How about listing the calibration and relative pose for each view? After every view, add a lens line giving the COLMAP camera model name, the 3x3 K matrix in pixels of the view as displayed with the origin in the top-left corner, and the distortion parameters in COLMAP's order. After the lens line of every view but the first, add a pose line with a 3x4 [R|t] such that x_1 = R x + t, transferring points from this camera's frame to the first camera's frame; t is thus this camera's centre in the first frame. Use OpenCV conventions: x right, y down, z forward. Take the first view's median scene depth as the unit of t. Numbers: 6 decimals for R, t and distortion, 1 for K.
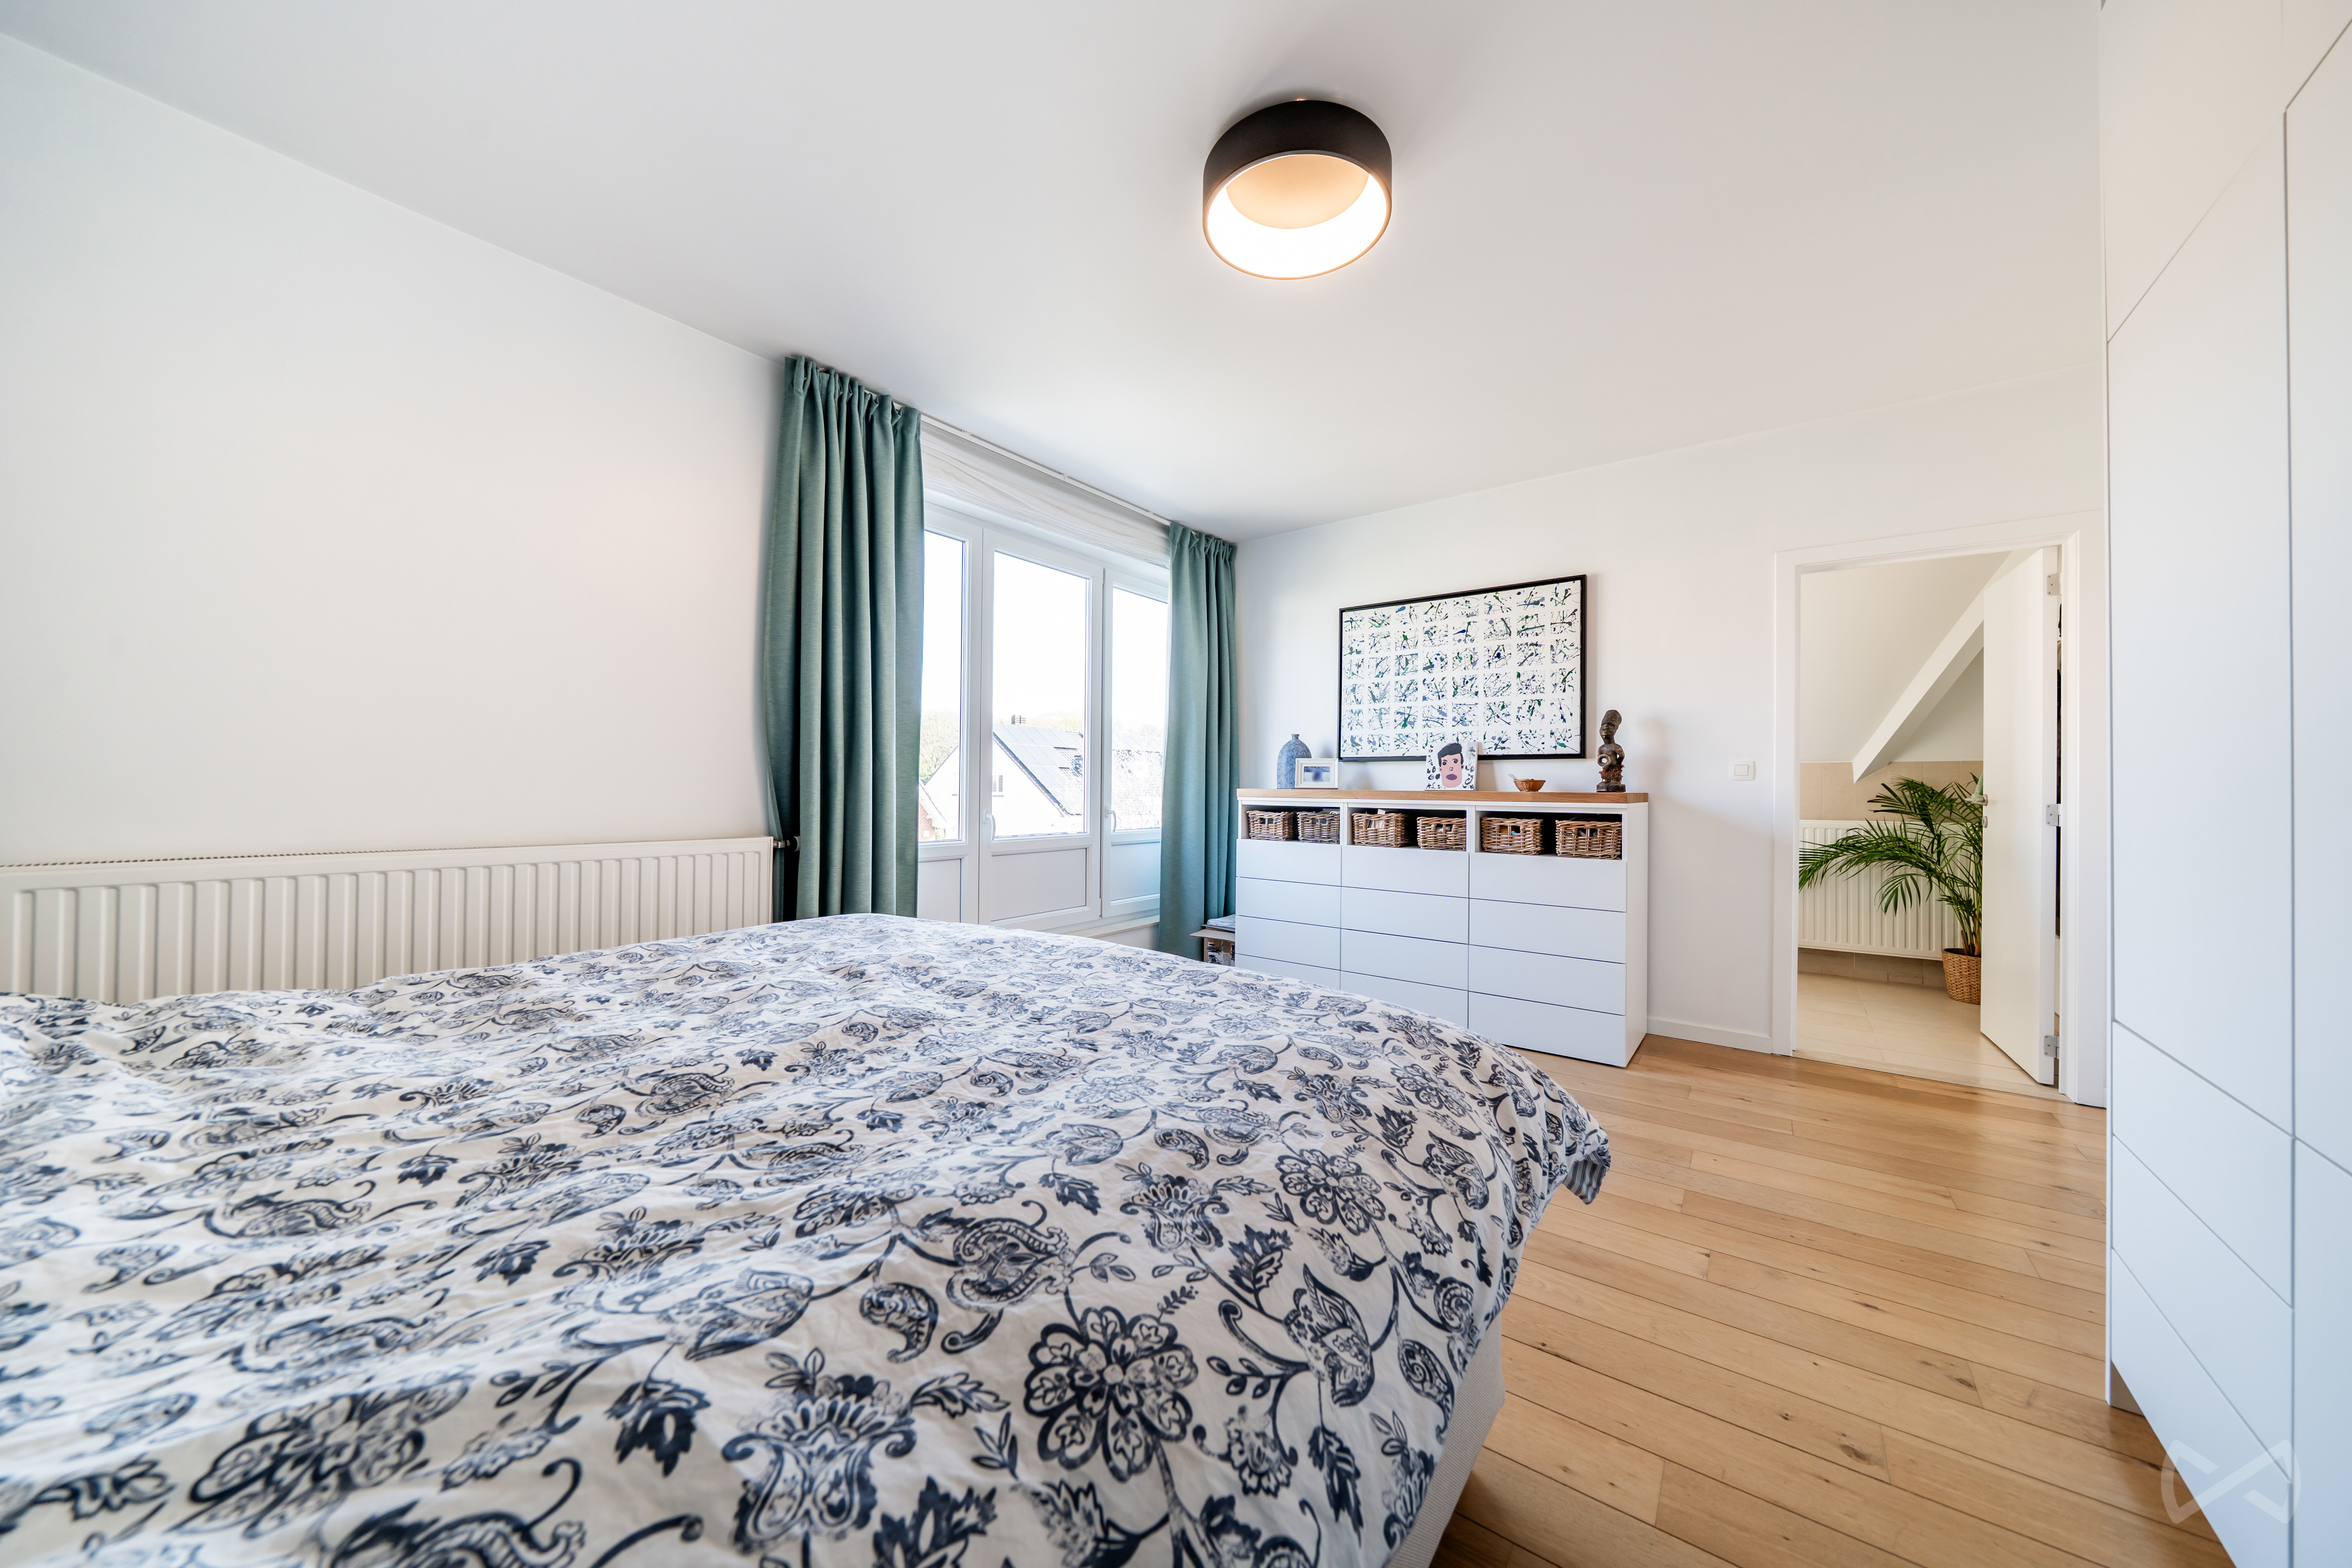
lens RADIAL K [[799.7, 0, 1179.3], [0, 799.7, 777.2], [0, 0, 1]] dist [-0.005956, -0.000045]
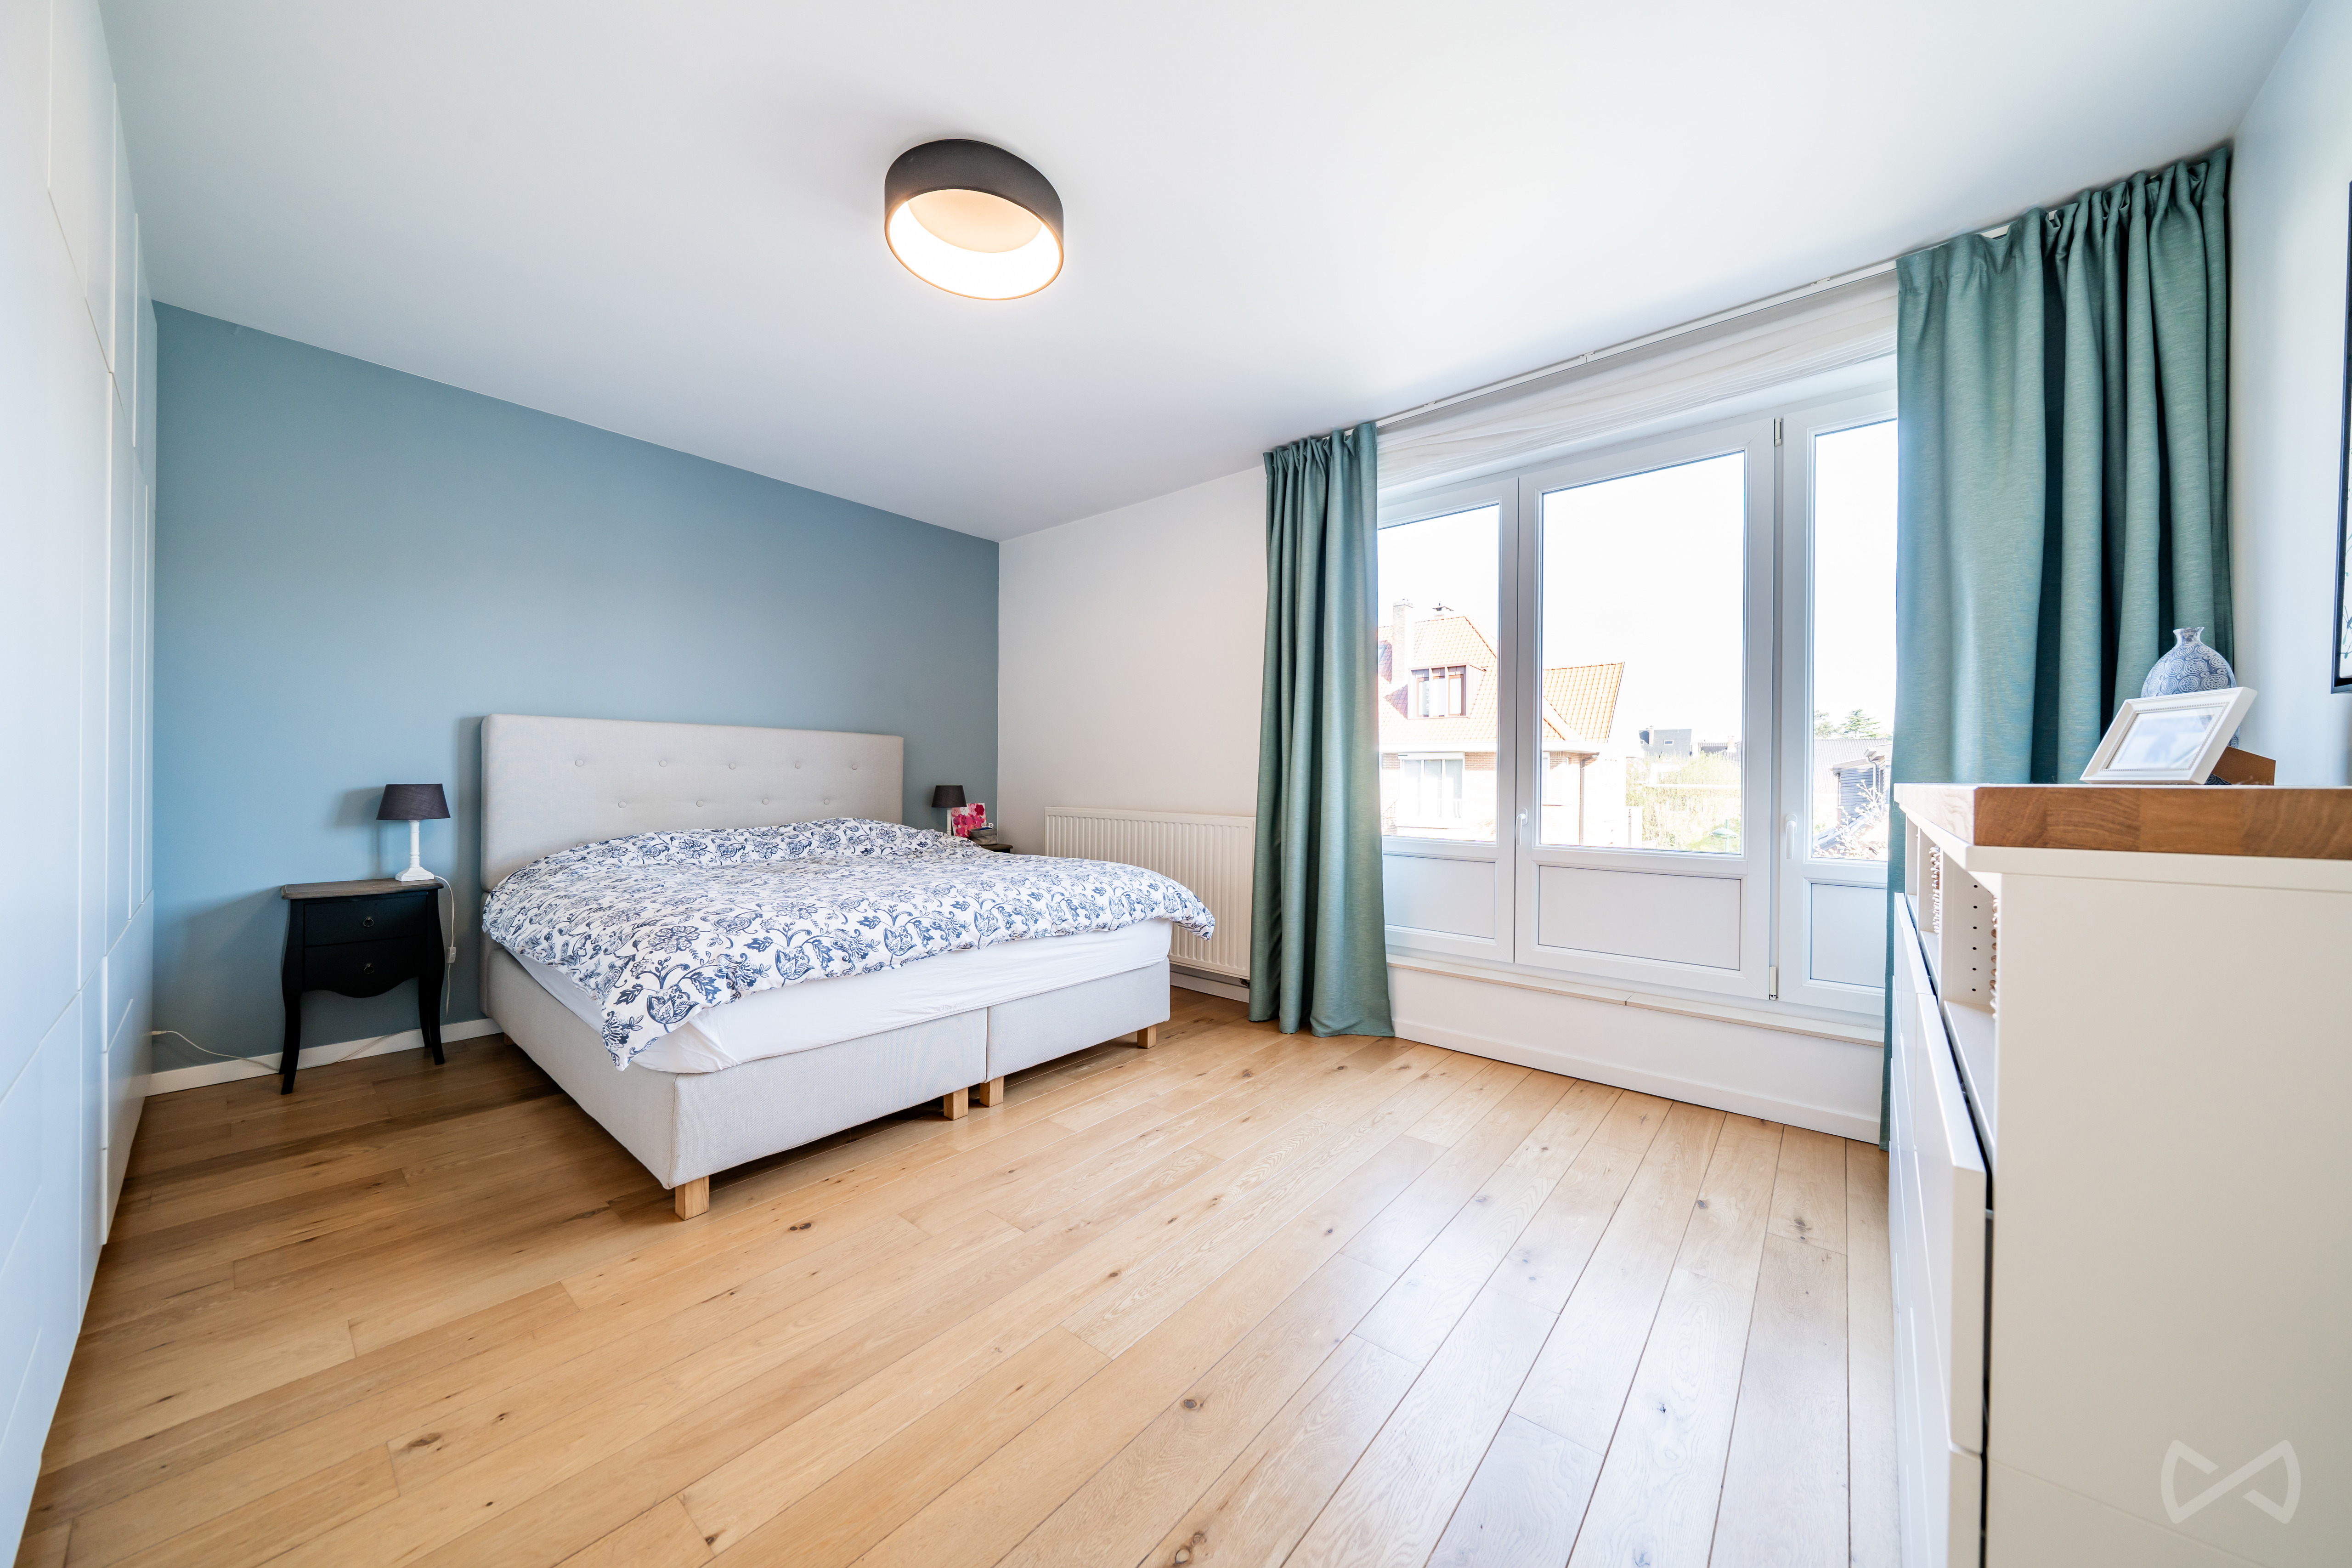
lens RADIAL K [[804.2, 0, 1181.6], [0, 804.2, 781.3], [0, 0, 1]] dist [-0.002725, -0.000147]
pose [[-0.061461, 0.009532, -0.998064, 0.631300], [0.008834, 0.999920, 0.009006, 0.007584], [0.998070, -0.008263, -0.061541, 0.671118]]
